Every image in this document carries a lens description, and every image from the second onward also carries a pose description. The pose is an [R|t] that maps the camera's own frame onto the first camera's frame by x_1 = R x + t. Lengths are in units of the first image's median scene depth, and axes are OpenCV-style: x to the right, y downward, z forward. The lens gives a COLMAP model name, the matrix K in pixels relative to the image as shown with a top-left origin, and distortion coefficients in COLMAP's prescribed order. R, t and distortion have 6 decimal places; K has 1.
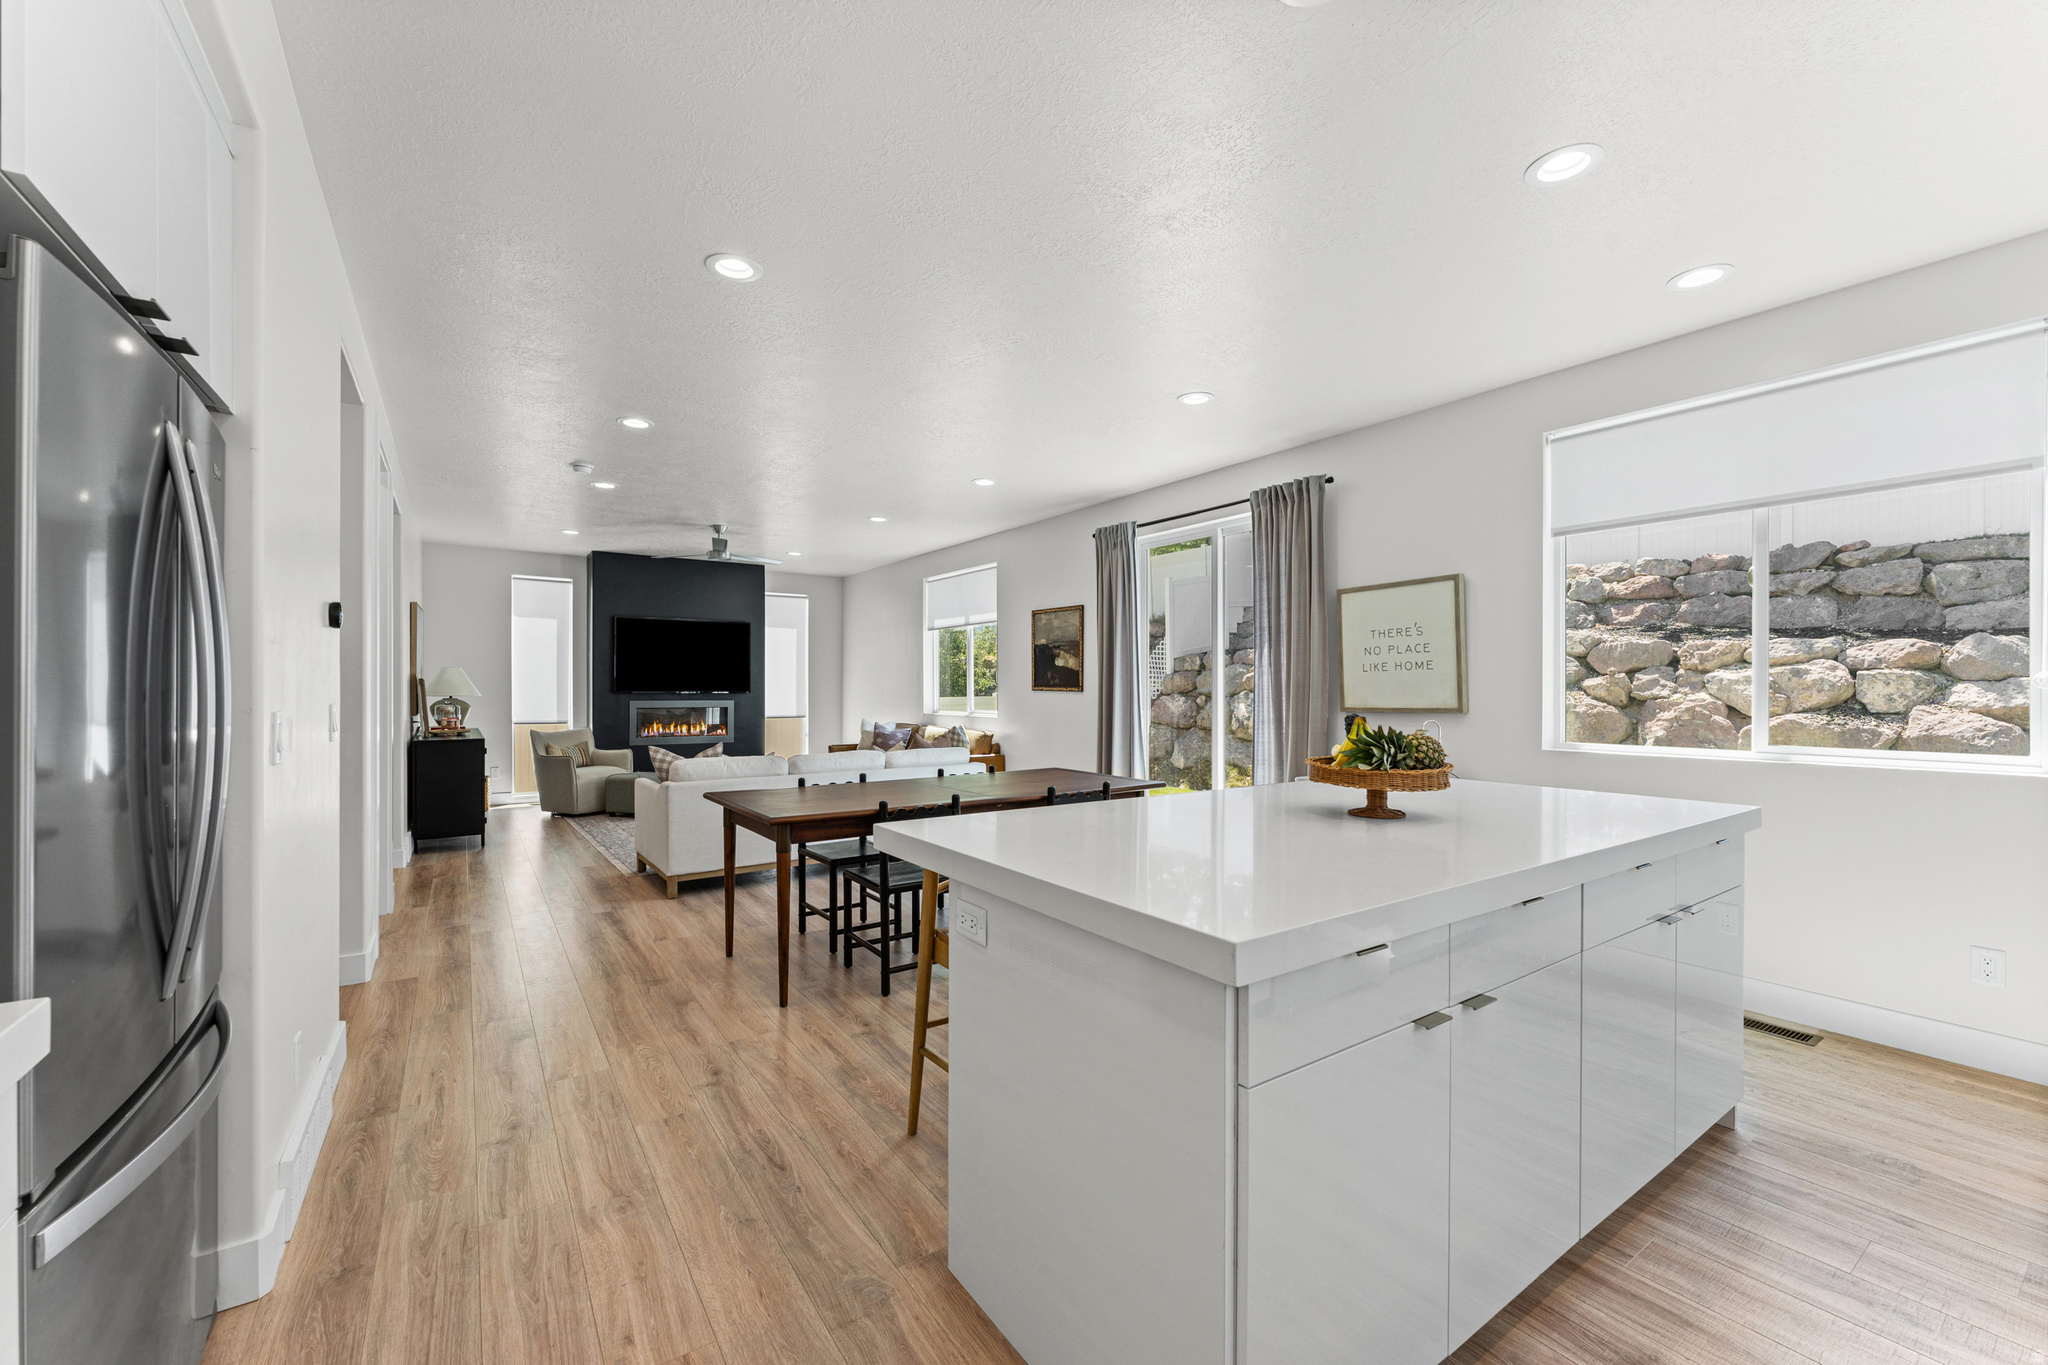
lens RADIAL K [[811.9, 0, 1022.5], [0, 811.9, 684.5], [0, 0, 1]] dist [-0.002283, 0.000543]
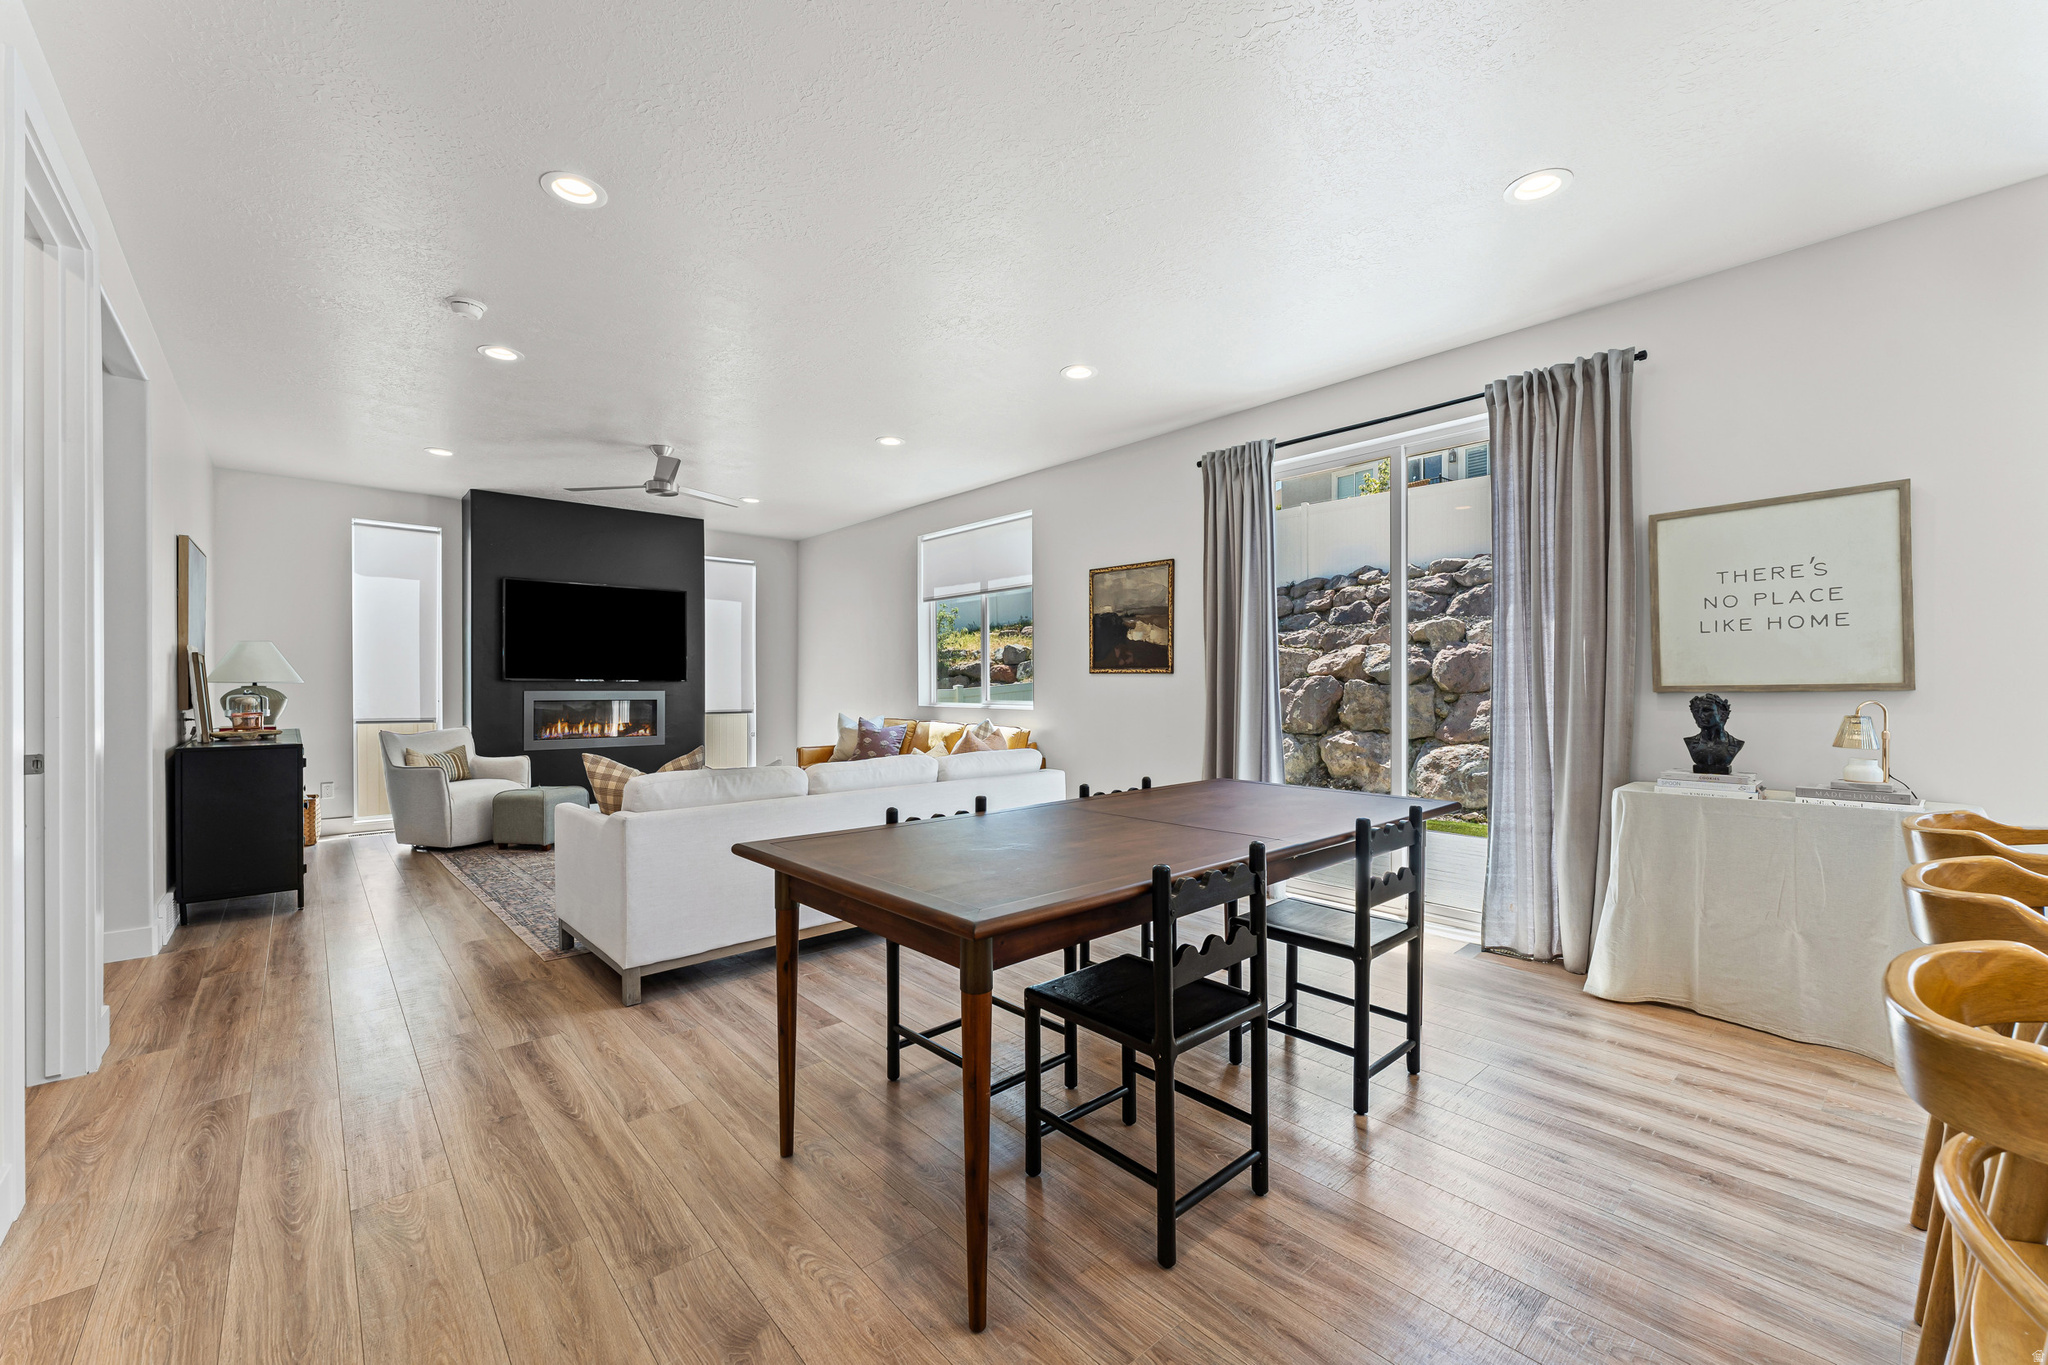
lens RADIAL K [[811.9, 0, 1023.4], [0, 811.9, 683.7], [0, 0, 1]] dist [-0.002283, 0.000543]
pose [[0.992464, -0.001910, 0.122522, -0.165008], [0.001700, 0.999997, 0.001819, 0.017578], [-0.122525, -0.001597, 0.992464, 0.278611]]
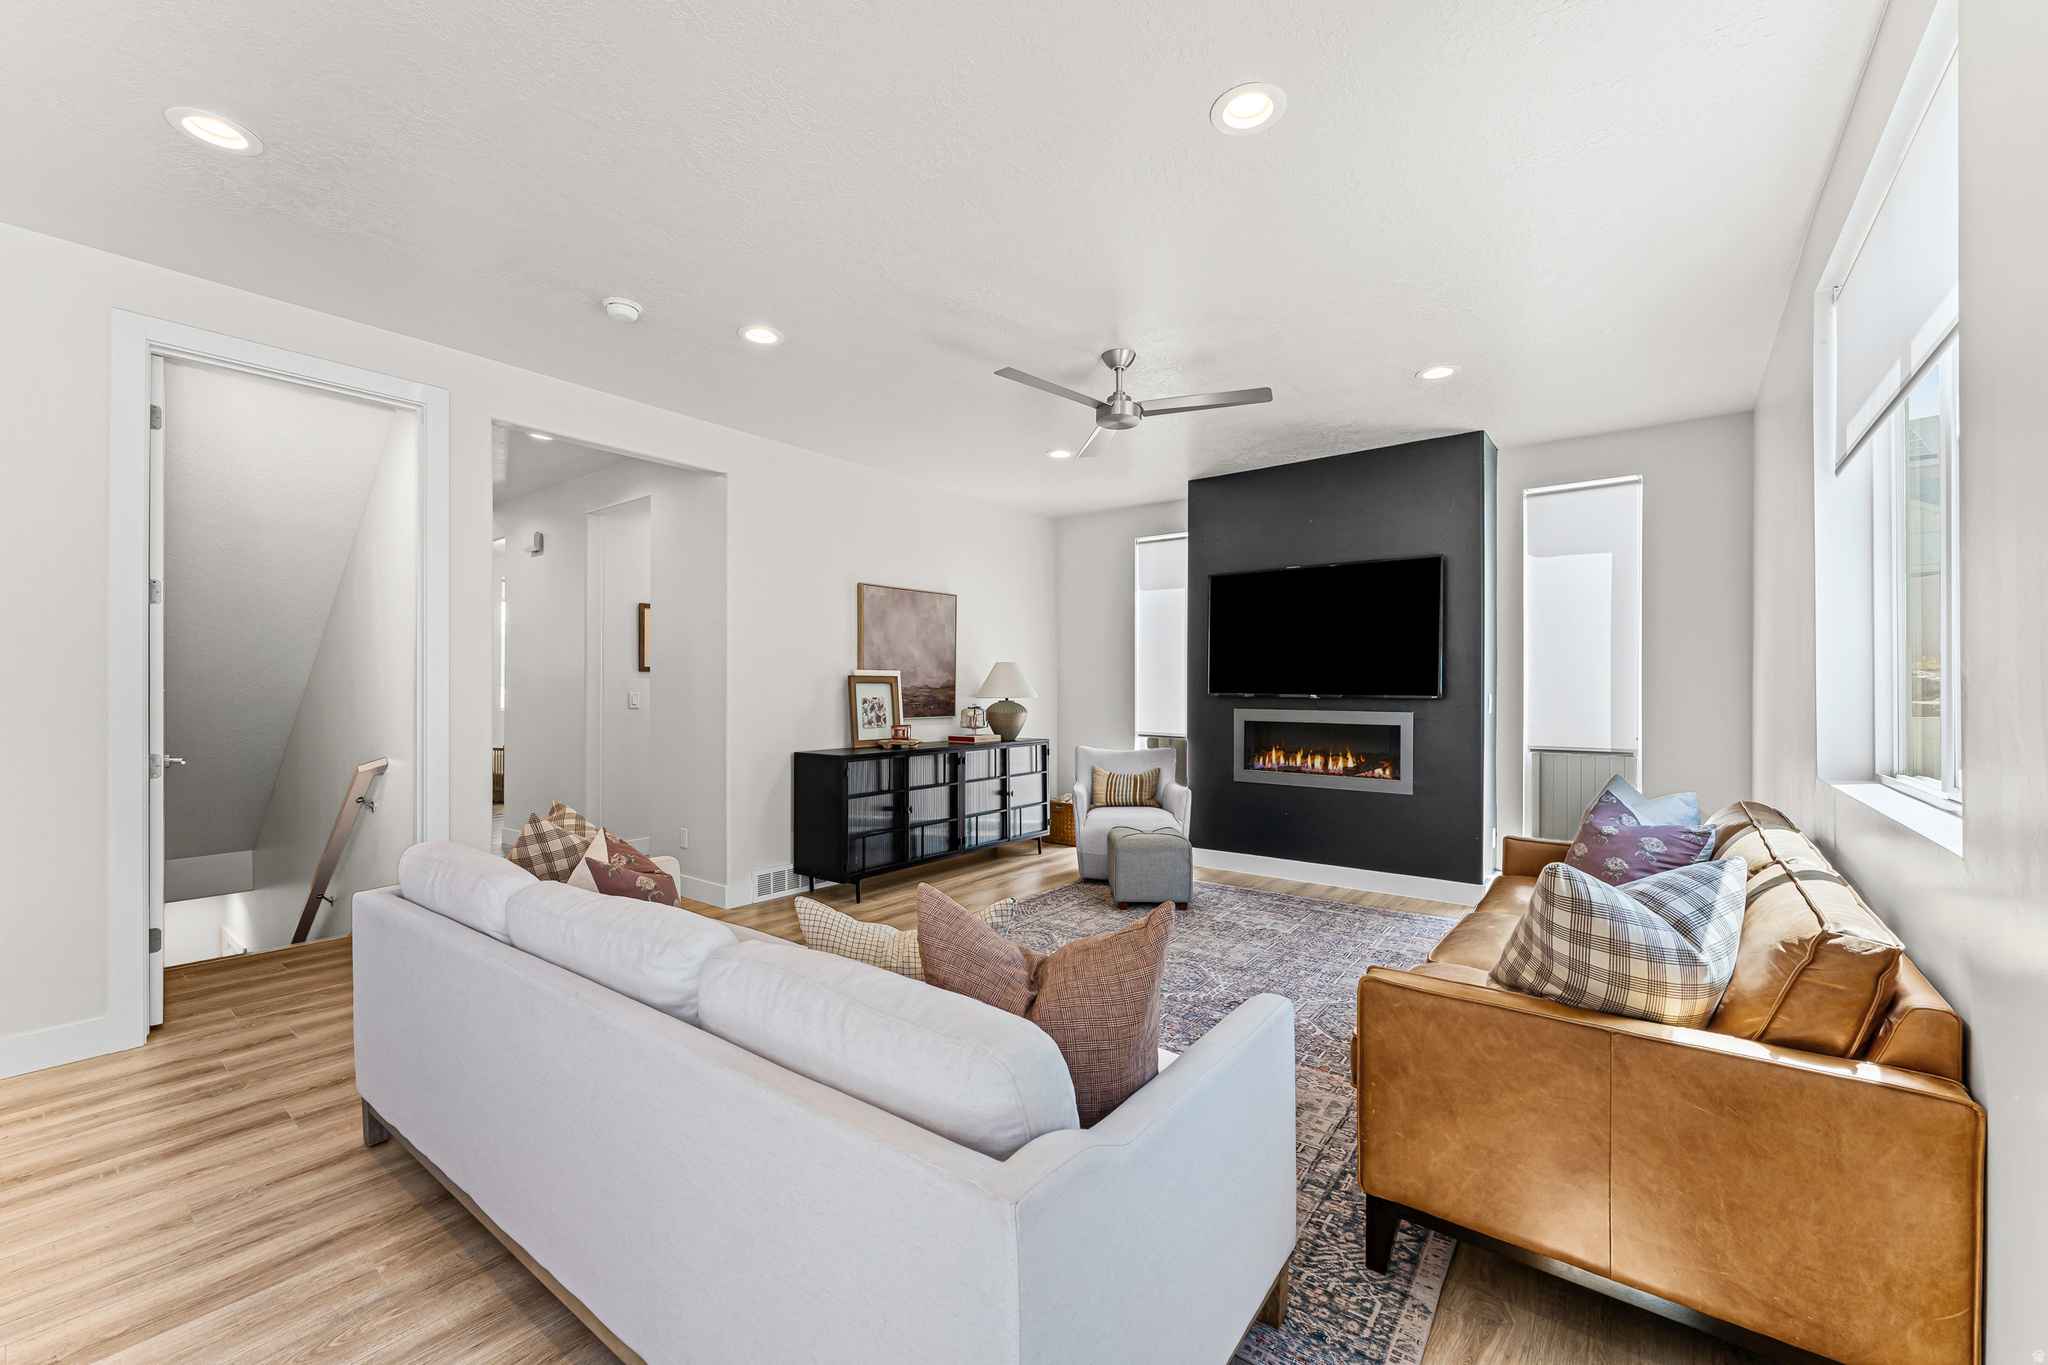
lens RADIAL K [[811.9, 0, 1013.0], [0, 811.9, 682.8], [0, 0, 1]] dist [-0.002283, 0.000543]
pose [[0.288796, -0.004773, -0.957379, 0.087571], [-0.000165, 0.999987, -0.005035, 0.004454], [0.957391, 0.001612, 0.288792, 0.934462]]
